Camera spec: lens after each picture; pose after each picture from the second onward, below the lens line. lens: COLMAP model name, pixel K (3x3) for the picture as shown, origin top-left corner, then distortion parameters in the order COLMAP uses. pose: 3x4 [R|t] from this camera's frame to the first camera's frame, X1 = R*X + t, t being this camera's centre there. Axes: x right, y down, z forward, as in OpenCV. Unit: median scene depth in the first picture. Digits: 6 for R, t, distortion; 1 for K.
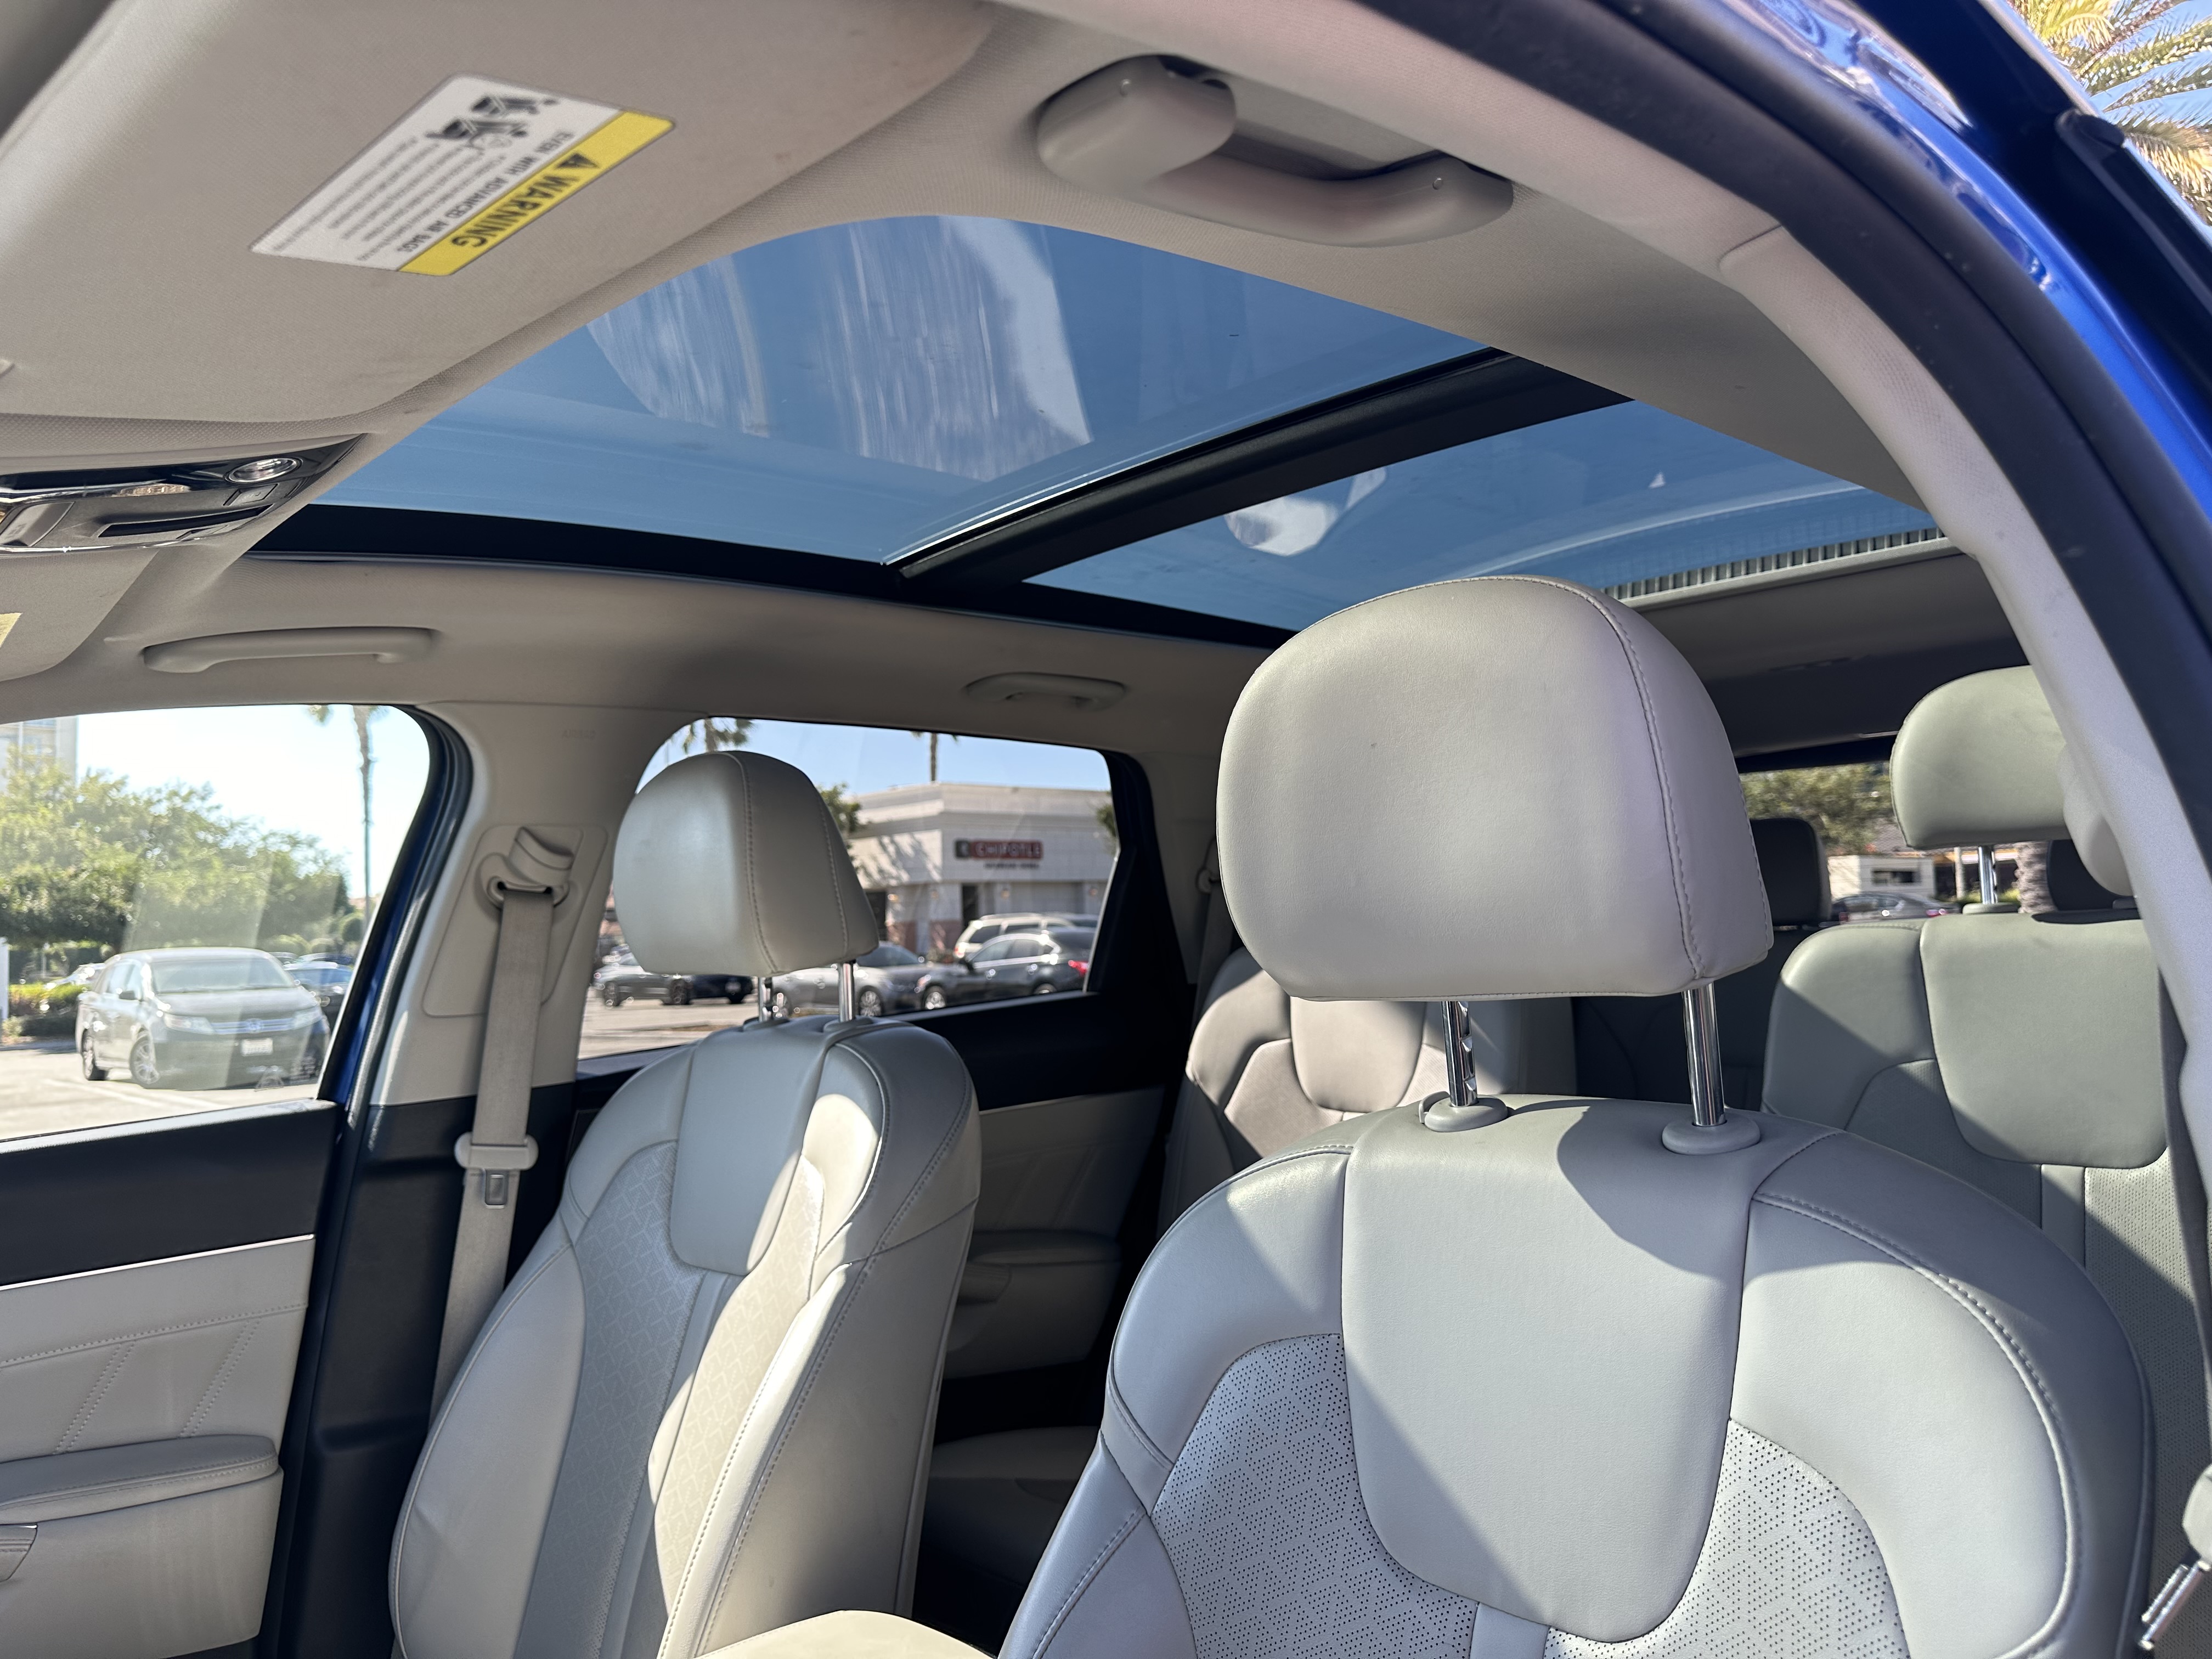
lens RADIAL K [[1566.6, 0, 1123.4], [0, 1566.6, 836.6], [0, 0, 1]] dist [0.013900, -0.018674]
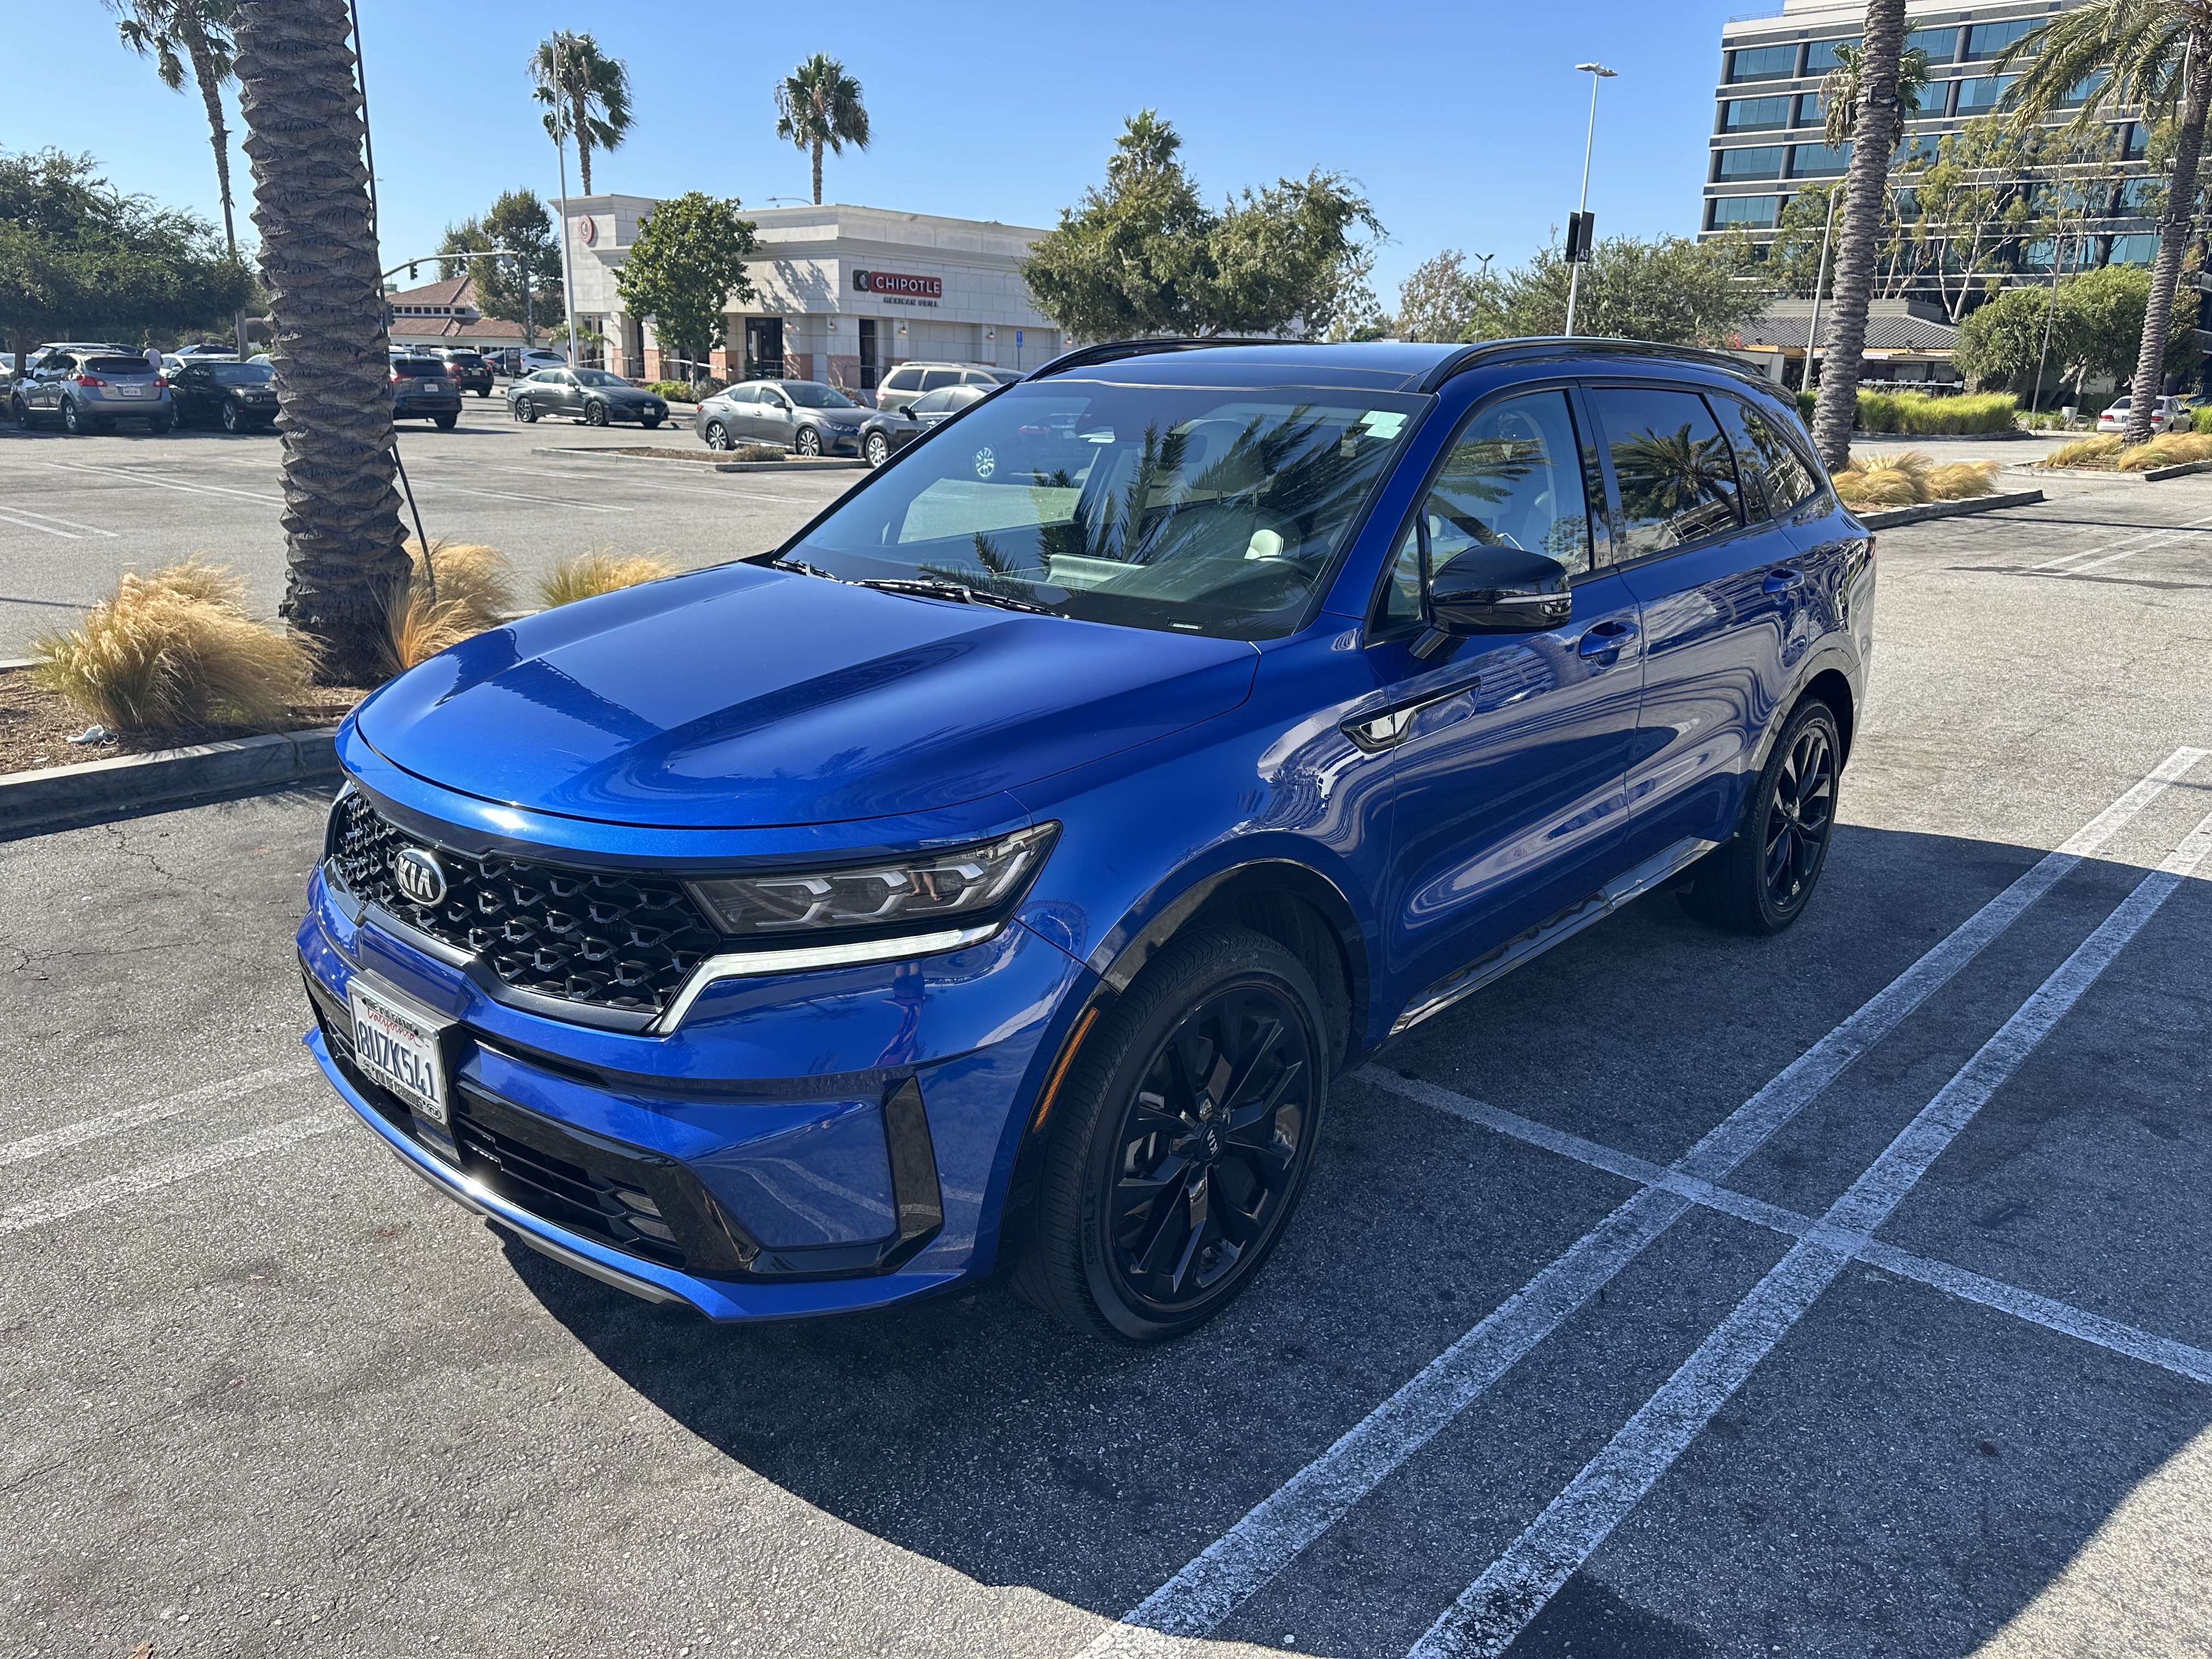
lens RADIAL K [[1566.6, 0, 1100.4], [0, 1566.6, 850.3], [0, 0, 1]] dist [0.013900, -0.018674]
pose [[0.995484, 0.045813, 0.083142, -0.462791], [-0.071896, 0.935769, 0.345206, -0.208108], [-0.061987, -0.349624, 0.934837, -1.505443]]
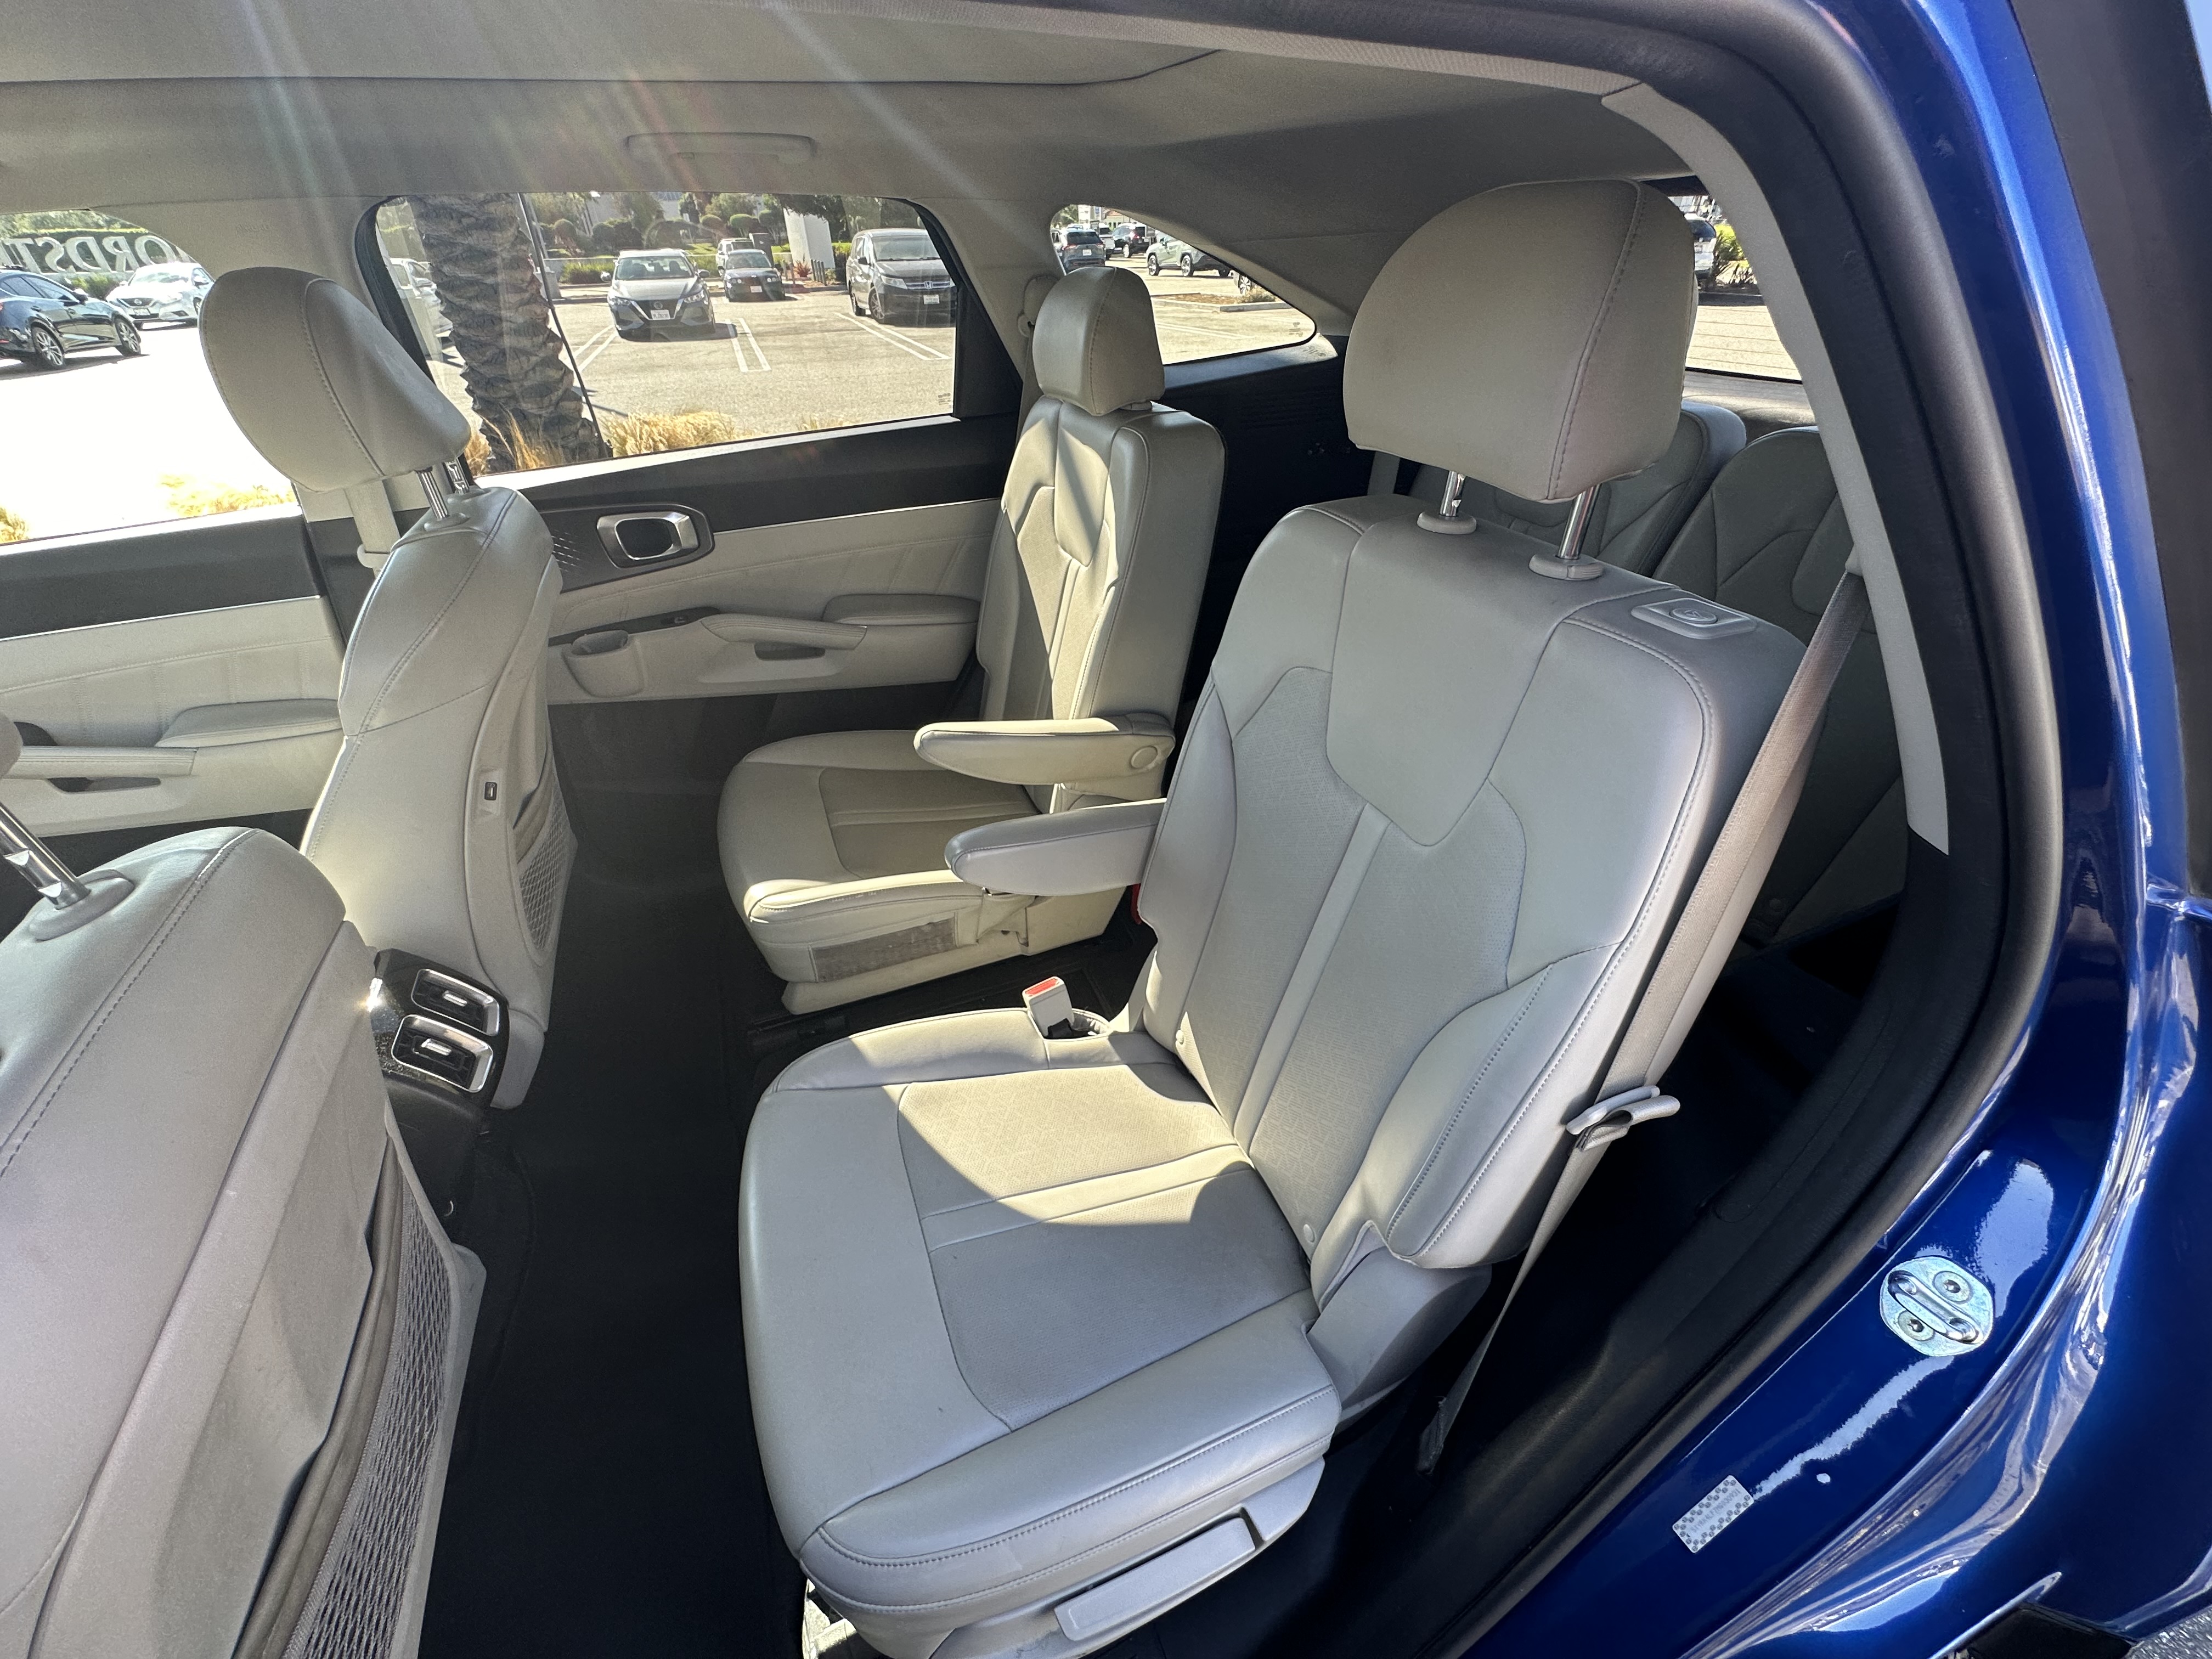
lens RADIAL K [[886.4, 0, 1108.2], [0, 886.4, 831.9], [0, 0, 1]] dist [-0.008998, 0.001039]
pose [[0.927639, 0.232753, -0.292082, 0.387705], [-0.001004, 0.783610, 0.621252, -0.085098], [0.373477, -0.576004, 0.727141, 0.335120]]
